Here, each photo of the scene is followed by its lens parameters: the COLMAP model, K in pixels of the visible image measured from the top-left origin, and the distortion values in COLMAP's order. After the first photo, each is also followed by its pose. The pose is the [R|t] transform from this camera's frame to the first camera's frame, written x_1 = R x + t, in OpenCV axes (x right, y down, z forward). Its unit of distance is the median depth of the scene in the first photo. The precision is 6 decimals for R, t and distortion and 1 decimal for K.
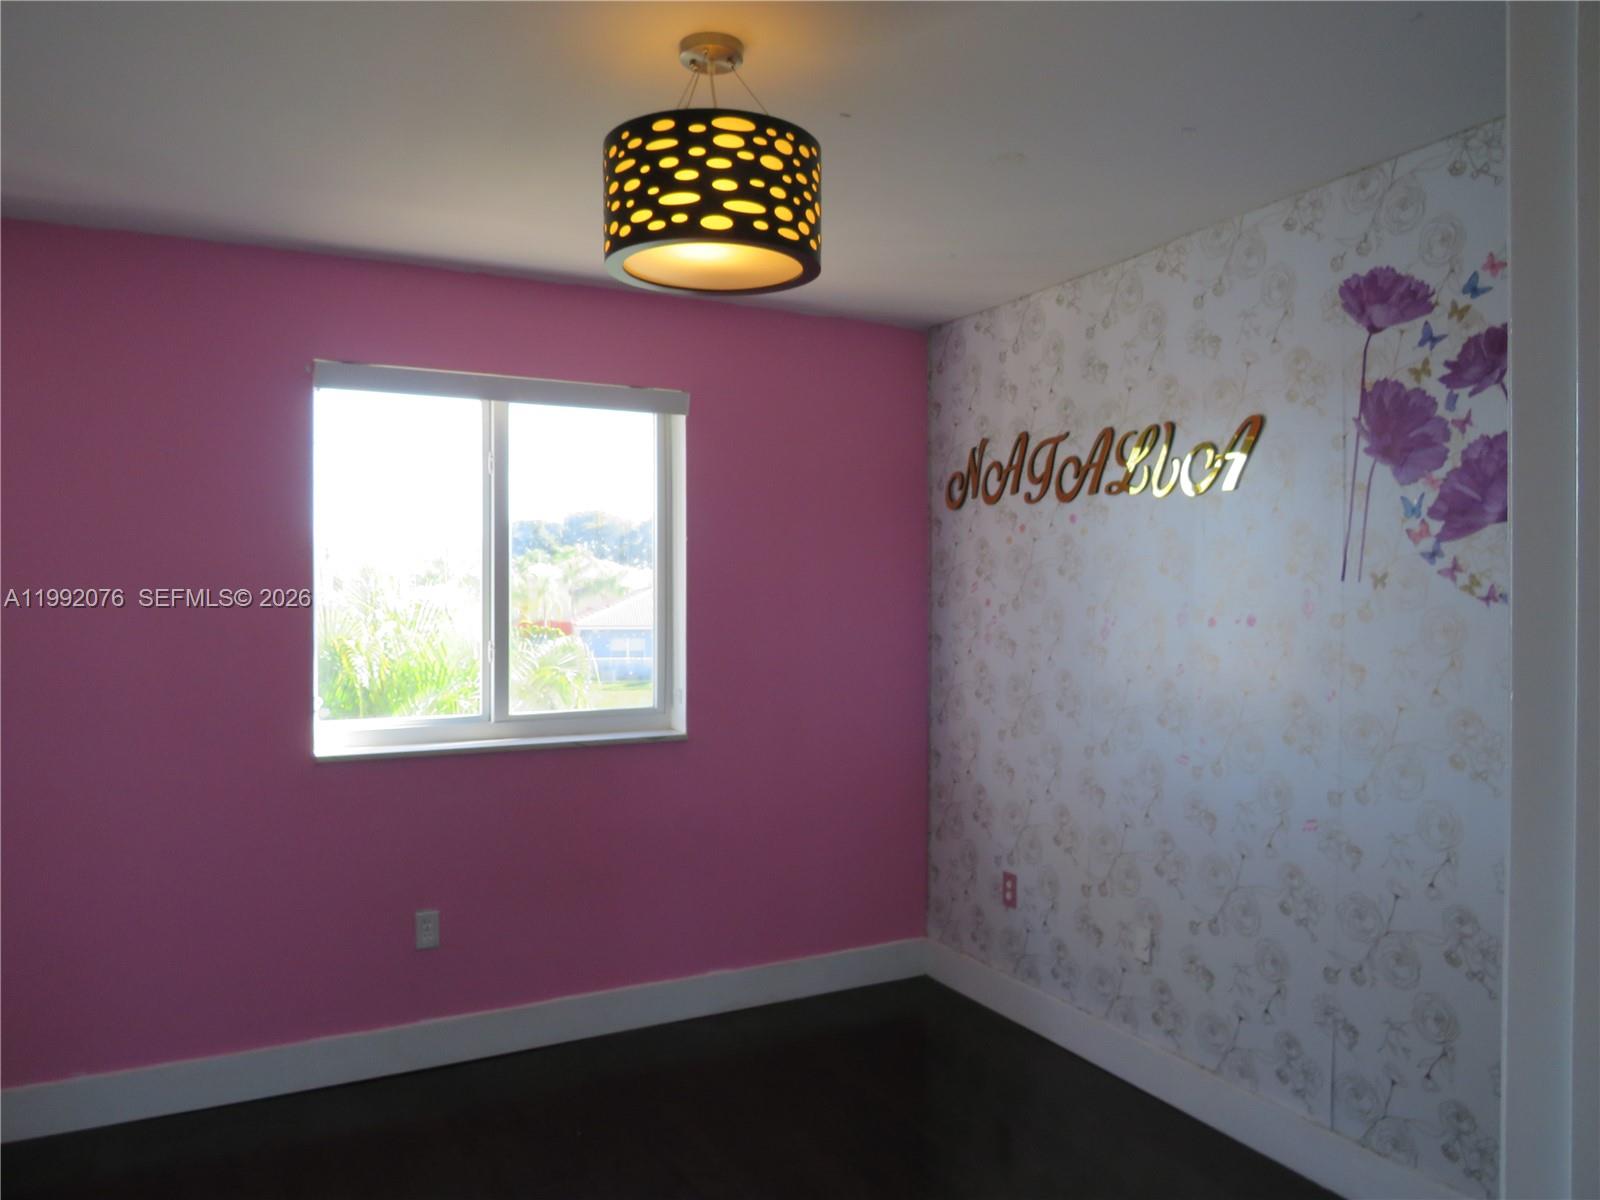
lens RADIAL K [[1111.7, 0, 797.9], [0, 1111.7, 604.9], [0, 0, 1]] dist [-0.033943, 0.014357]
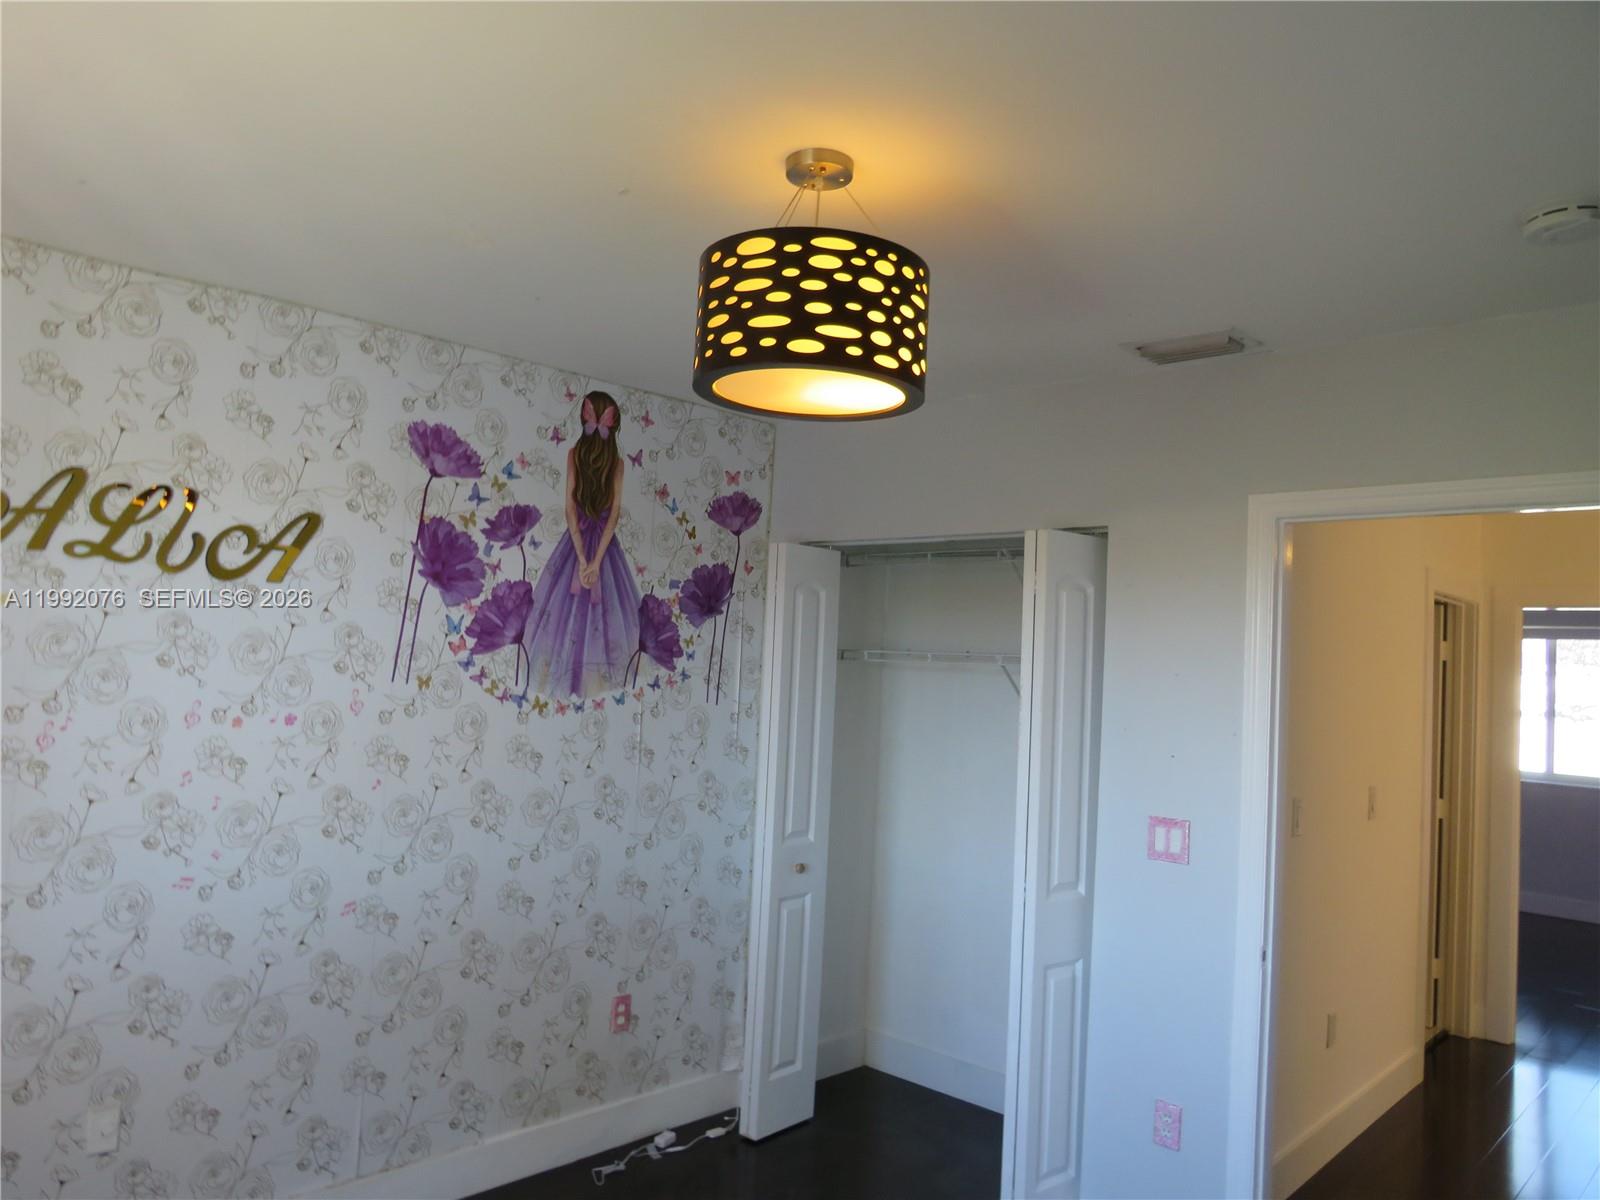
lens RADIAL K [[1111.7, 0, 795.5], [0, 1111.7, 592.2], [0, 0, 1]] dist [-0.033943, 0.014357]
pose [[-0.296020, 0.036626, 0.954479, -0.776670], [-0.043030, 0.997739, -0.051631, -0.078392], [-0.954212, -0.056356, -0.293774, 1.012651]]
